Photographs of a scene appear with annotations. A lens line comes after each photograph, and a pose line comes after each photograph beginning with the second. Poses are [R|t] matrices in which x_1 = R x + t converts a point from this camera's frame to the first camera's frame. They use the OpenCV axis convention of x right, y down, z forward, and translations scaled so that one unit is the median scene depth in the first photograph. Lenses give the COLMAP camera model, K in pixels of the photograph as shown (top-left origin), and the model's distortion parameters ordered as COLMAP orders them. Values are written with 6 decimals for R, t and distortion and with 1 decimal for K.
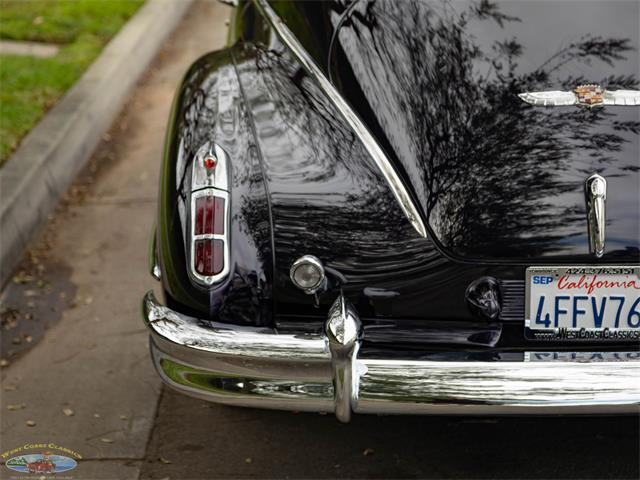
lens RADIAL K [[2482.9, 0, 320.0], [0, 2482.9, 240.0], [0, 0, 1]] dist [0.014423, -0.626082]
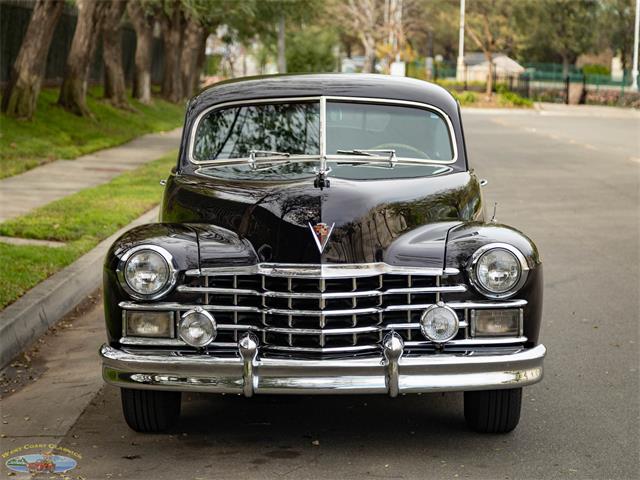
lens RADIAL K [[2482.9, 0, 320.0], [0, 2482.9, 240.0], [0, 0, 1]] dist [0.014423, -0.626082]
pose [[0.999229, 0.009637, -0.038055, 0.119822], [-0.013676, 0.994127, -0.107349, 0.091458], [0.036796, 0.107787, 0.993493, -0.526008]]
